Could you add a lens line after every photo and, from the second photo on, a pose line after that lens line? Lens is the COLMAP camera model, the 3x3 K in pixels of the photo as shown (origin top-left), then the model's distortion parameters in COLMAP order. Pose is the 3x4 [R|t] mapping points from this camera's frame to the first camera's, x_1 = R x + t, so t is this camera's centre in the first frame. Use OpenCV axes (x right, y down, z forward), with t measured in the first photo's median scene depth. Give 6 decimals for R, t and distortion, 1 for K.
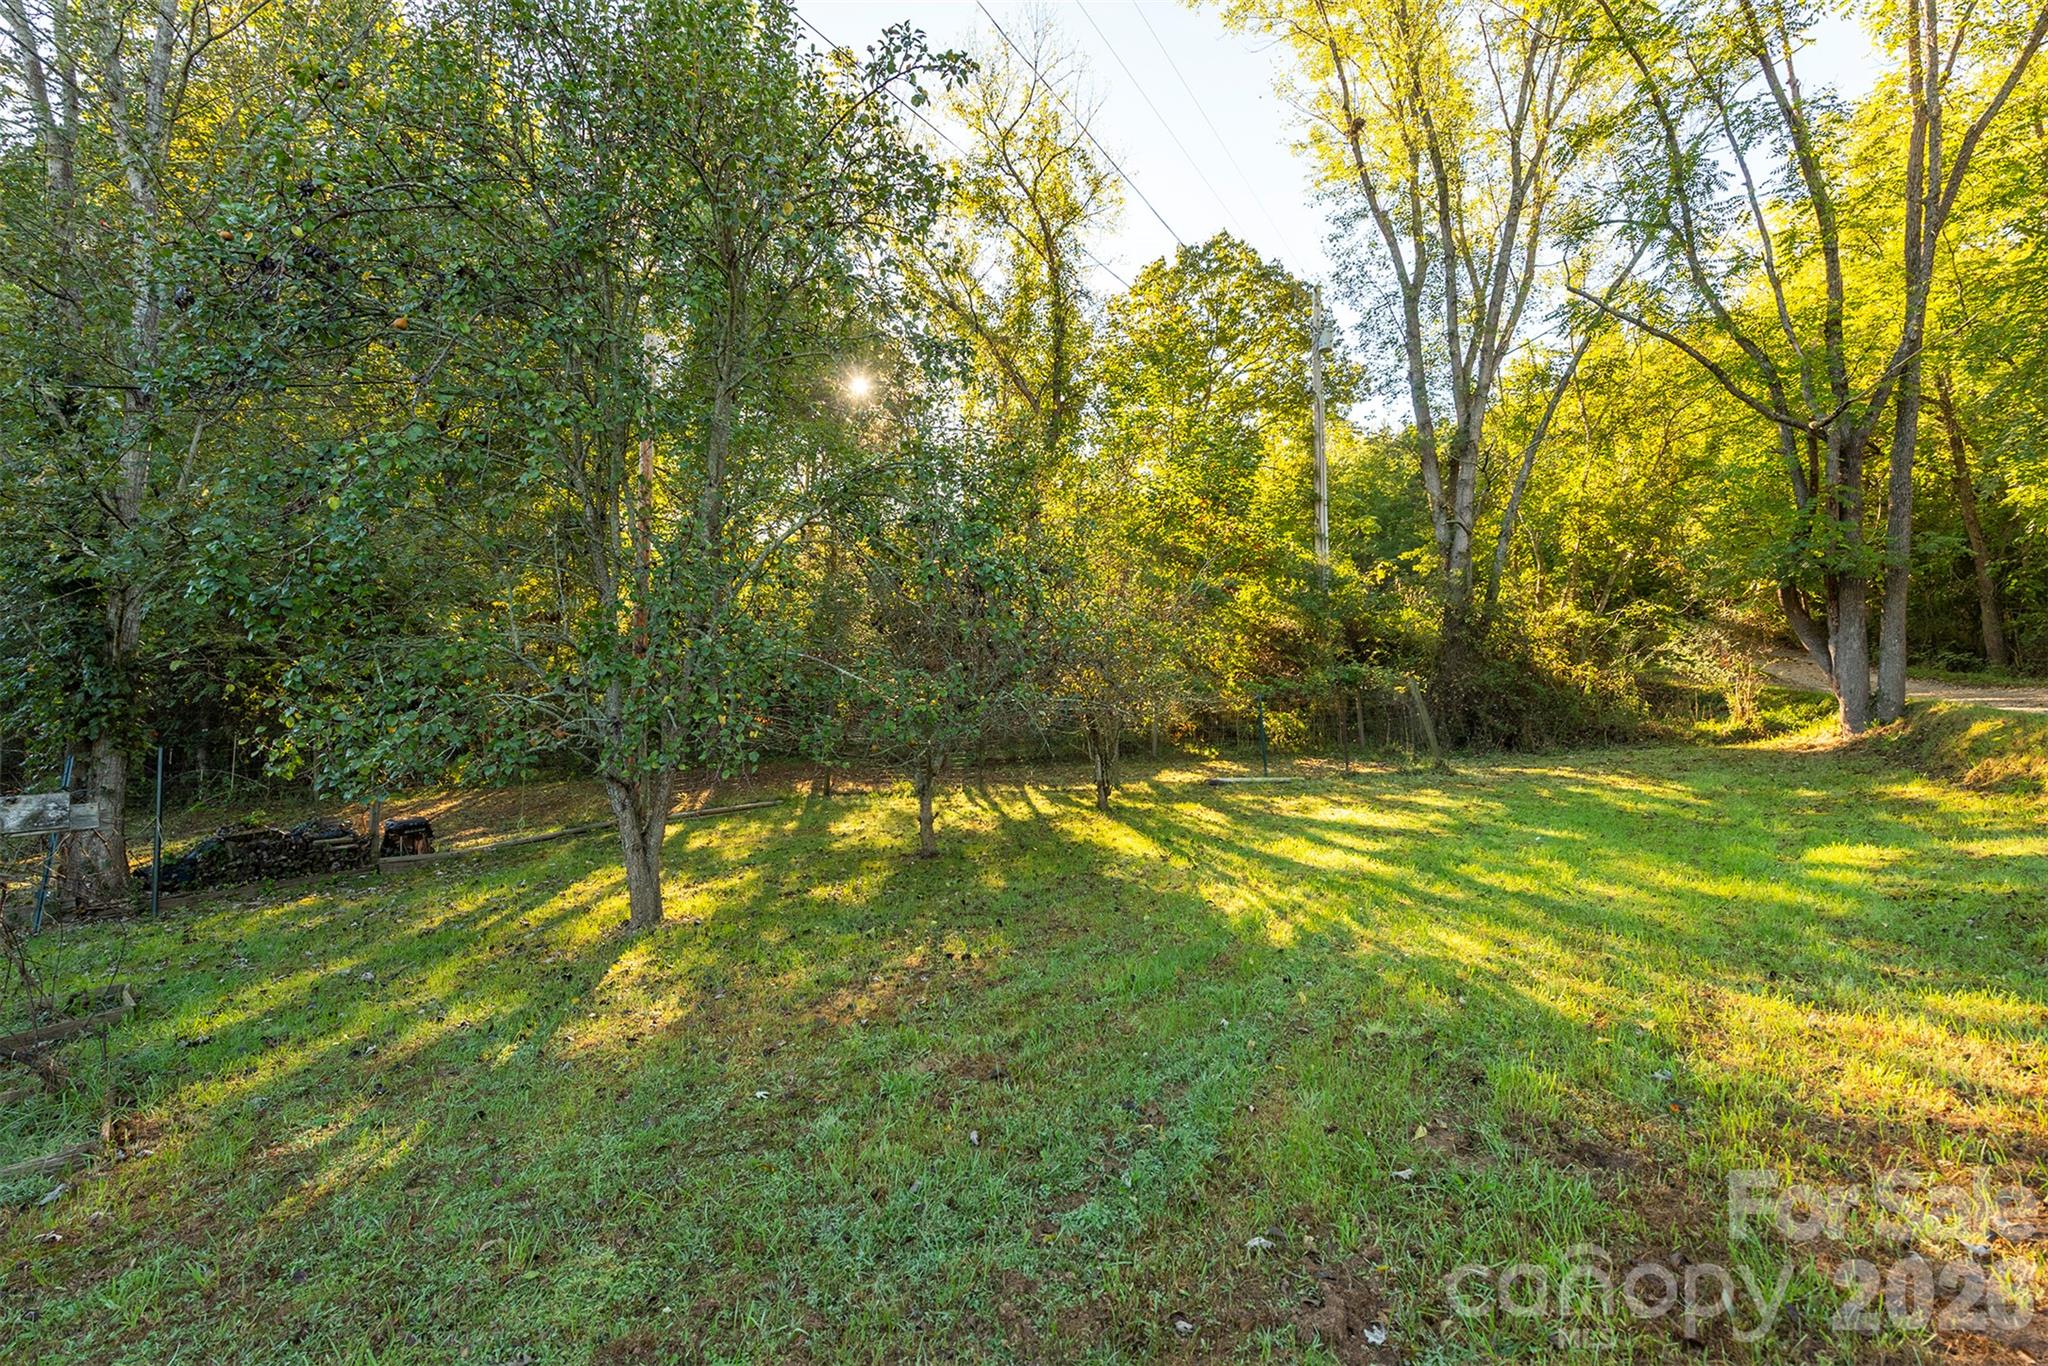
lens RADIAL K [[862.9, 0, 1015.2], [0, 862.9, 670.0], [0, 0, 1]] dist [0.009661, -0.005021]
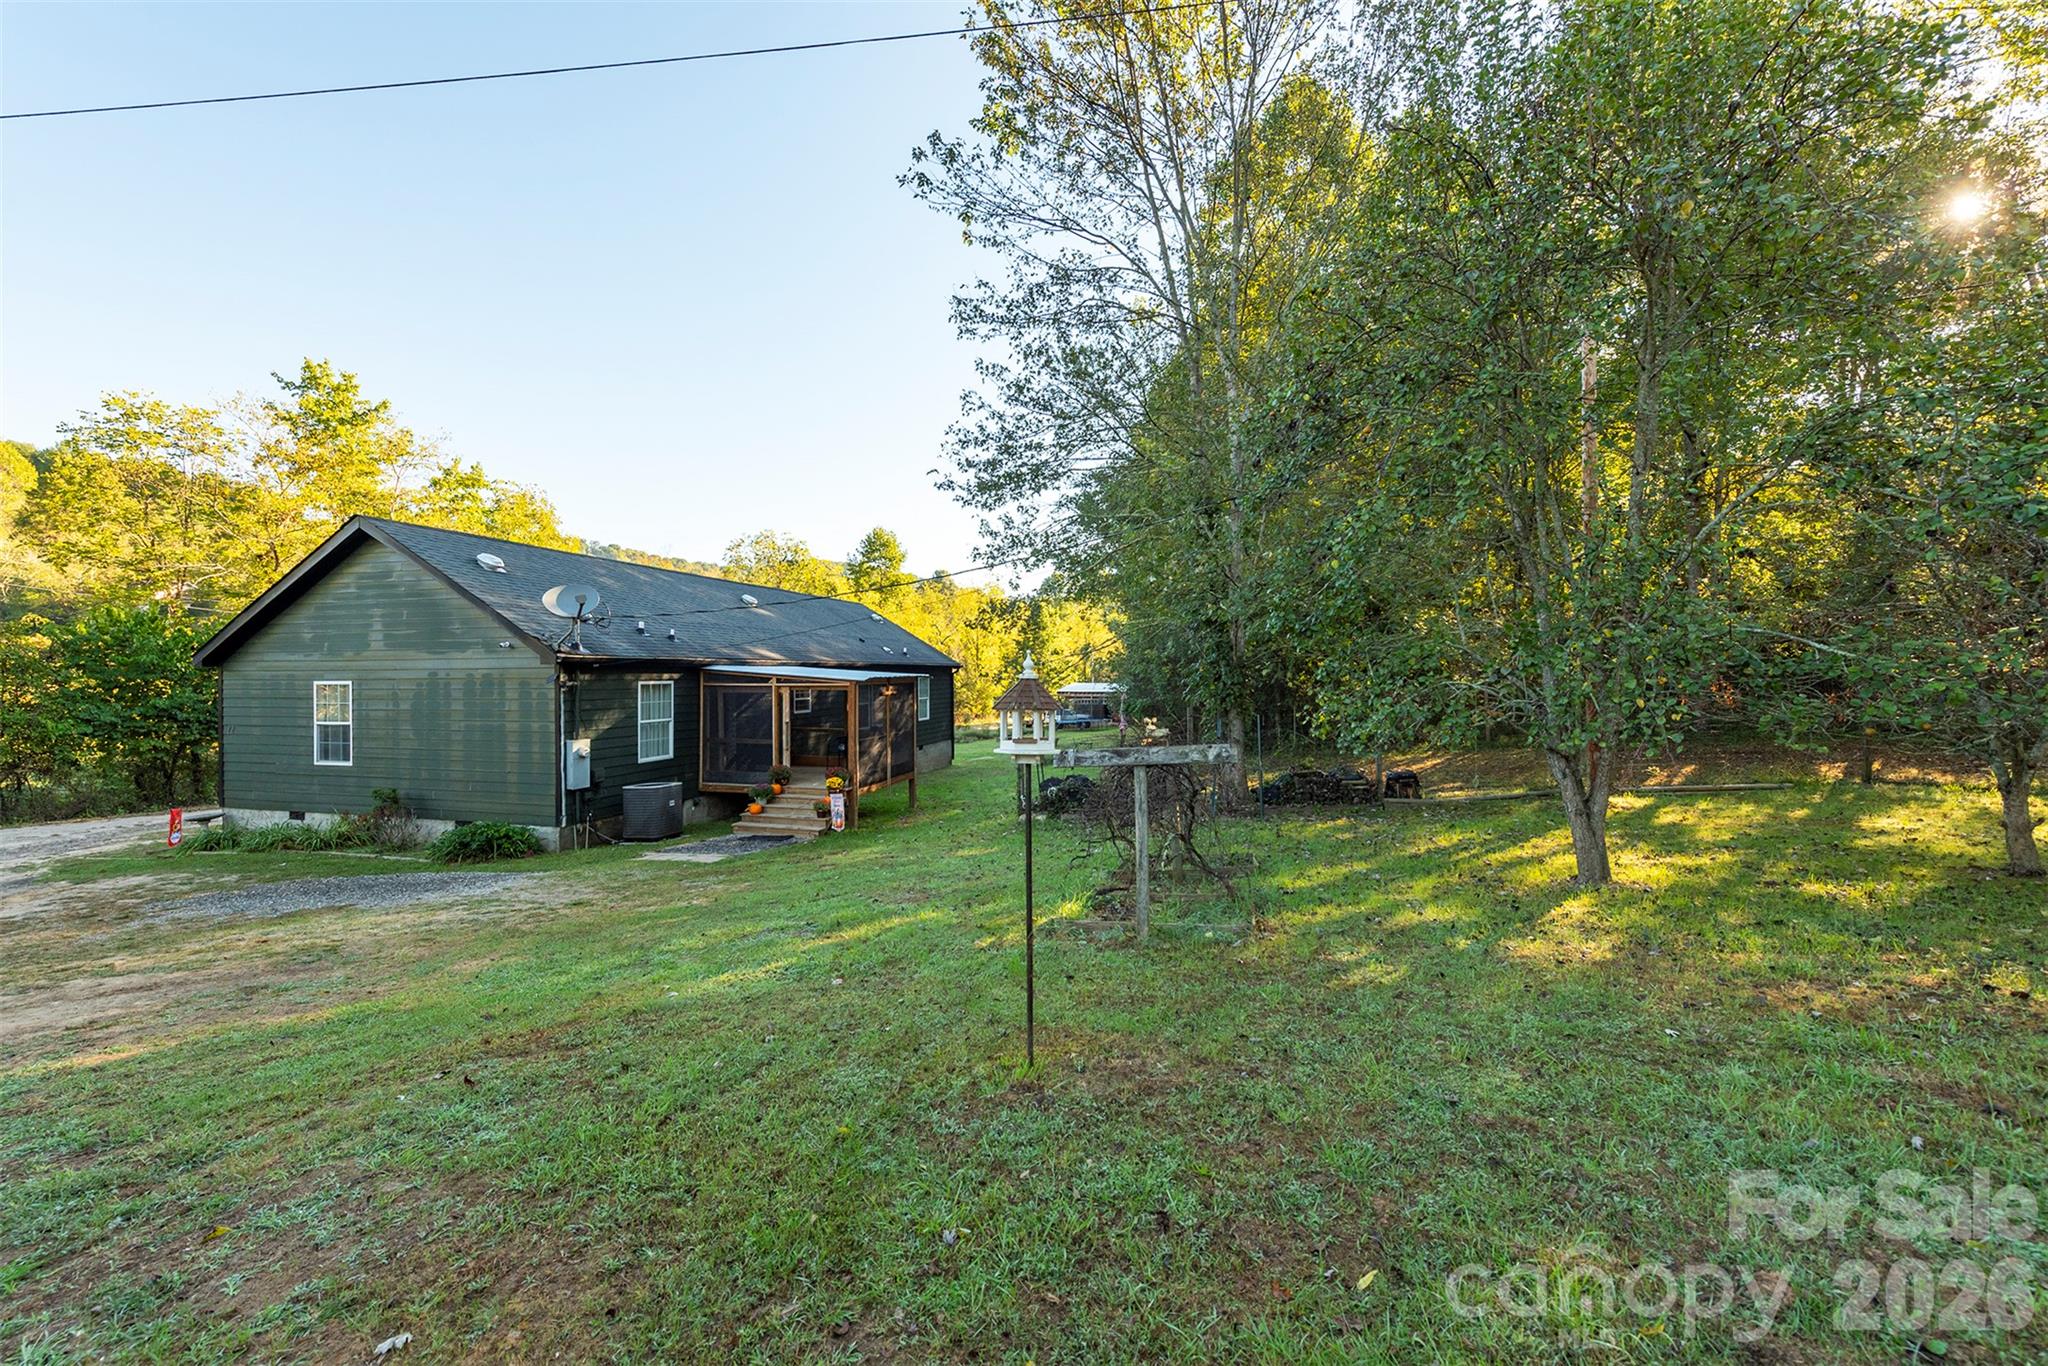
lens RADIAL K [[800.1, 0, 1027.4], [0, 800.1, 680.5], [0, 0, 1]] dist [0.013907, -0.004142]
pose [[0.495201, -0.021470, -0.868513, 0.110274], [0.064274, 0.997860, 0.011980, -0.022525], [0.866398, -0.061755, 0.495521, -0.121793]]
